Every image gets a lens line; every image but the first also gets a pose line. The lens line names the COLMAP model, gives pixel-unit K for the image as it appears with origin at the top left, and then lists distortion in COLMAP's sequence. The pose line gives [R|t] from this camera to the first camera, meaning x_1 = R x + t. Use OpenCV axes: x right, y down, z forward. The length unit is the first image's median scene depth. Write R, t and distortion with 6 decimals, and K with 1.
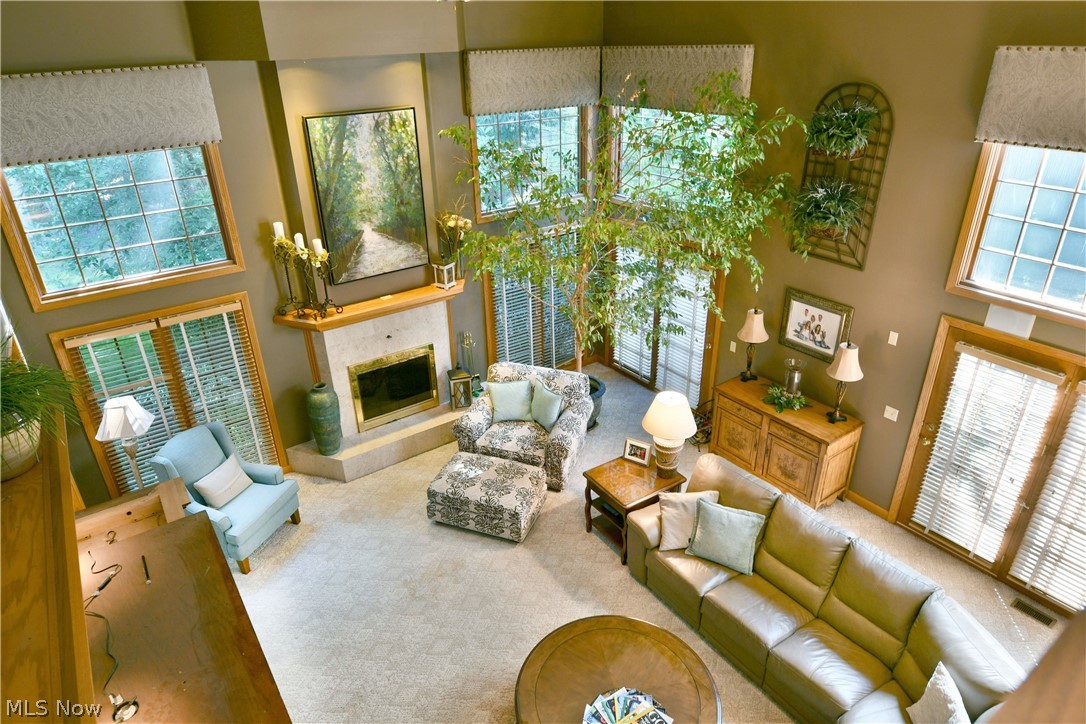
lens RADIAL K [[662.1, 0, 544.1], [0, 662.1, 359.4], [0, 0, 1]] dist [-0.013237, -0.004767]
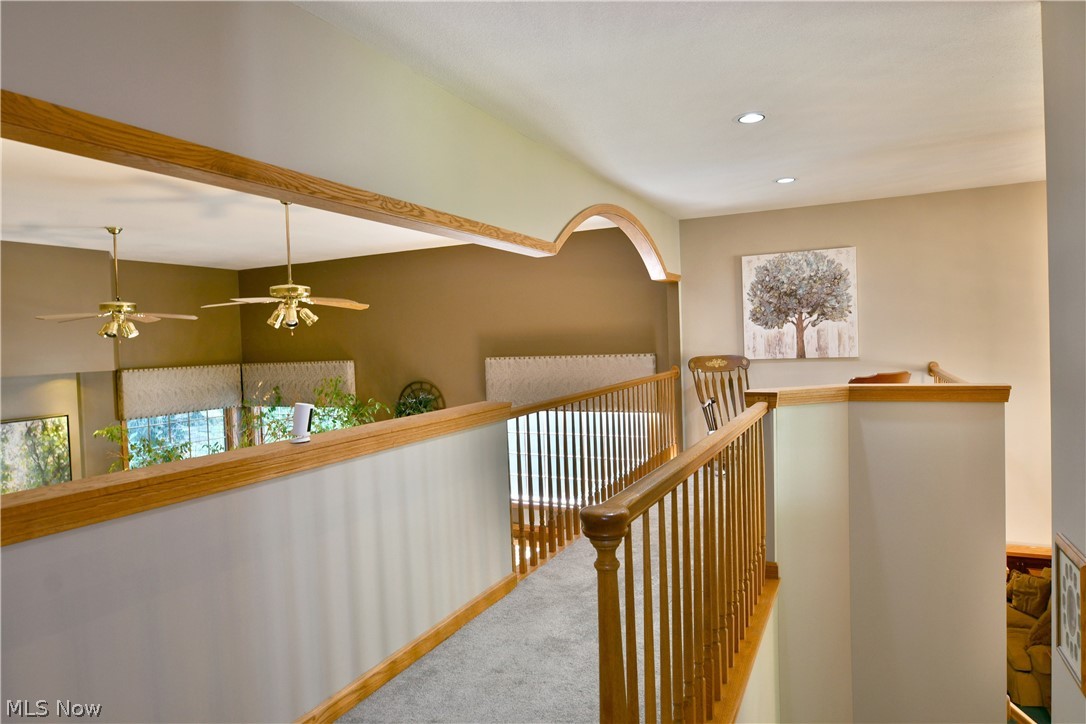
lens RADIAL K [[662.1, 0, 540.1], [0, 662.1, 358.9], [0, 0, 1]] dist [-0.013237, -0.004767]
pose [[0.880731, -0.017563, 0.473291, -0.009917], [0.220167, 0.899956, -0.376306, 0.146339], [-0.419331, 0.435628, 0.796486, -0.310244]]
